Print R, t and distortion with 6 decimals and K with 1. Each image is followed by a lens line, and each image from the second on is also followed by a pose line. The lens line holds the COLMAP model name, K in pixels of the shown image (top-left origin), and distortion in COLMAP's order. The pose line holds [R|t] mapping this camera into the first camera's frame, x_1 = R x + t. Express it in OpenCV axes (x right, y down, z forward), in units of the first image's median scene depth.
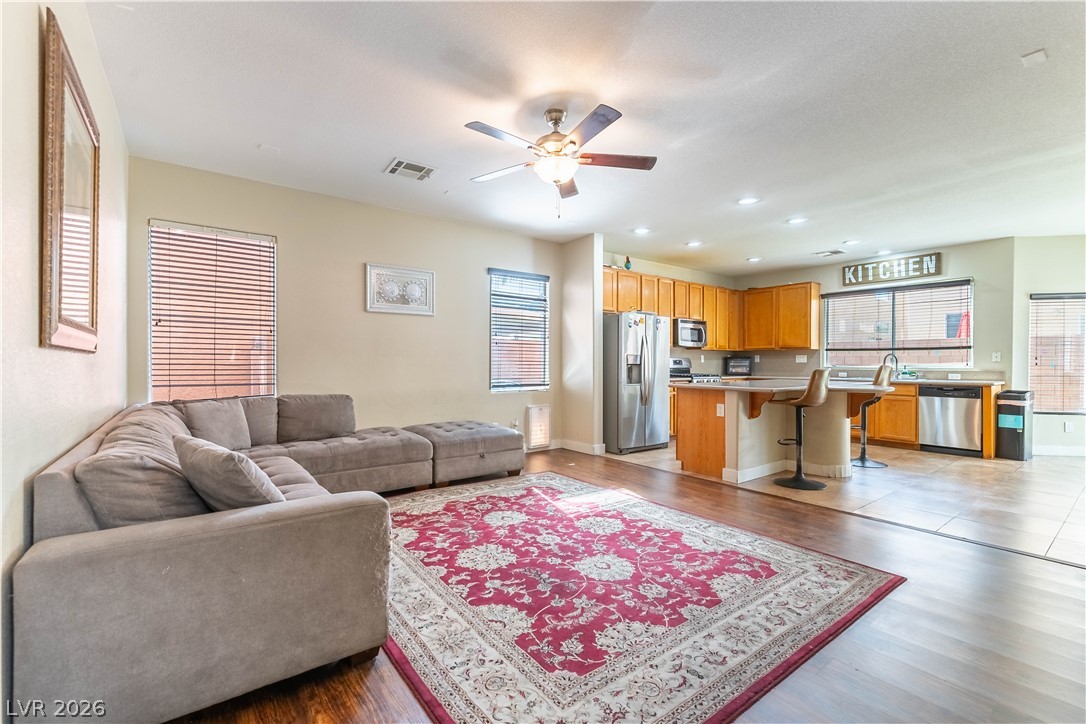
lens RADIAL K [[471.9, 0, 543.0], [0, 471.9, 362.0], [0, 0, 1]] dist [0.000910, 0.000041]
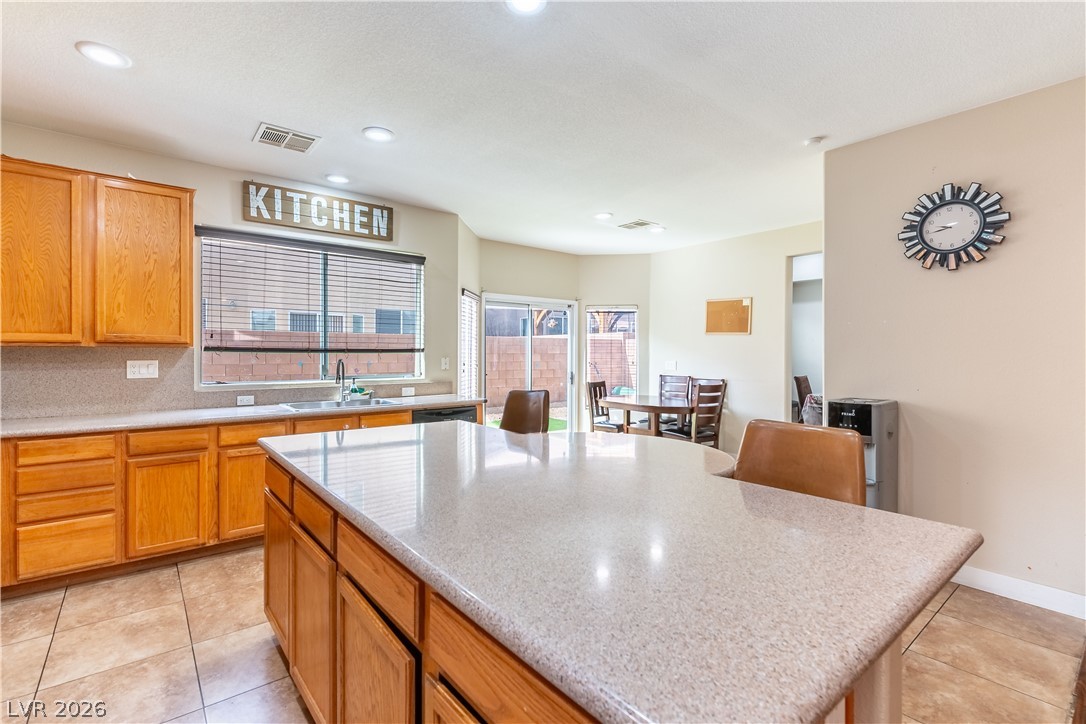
lens RADIAL K [[490.7, 0, 523.8], [0, 490.7, 356.4], [0, 0, 1]] dist [0.002931, 0.000082]
pose [[-0.019108, -0.010658, 0.999761, 0.249185], [-0.003441, 0.999938, 0.010594, -0.053281], [-0.999812, -0.003238, -0.019143, 1.514547]]
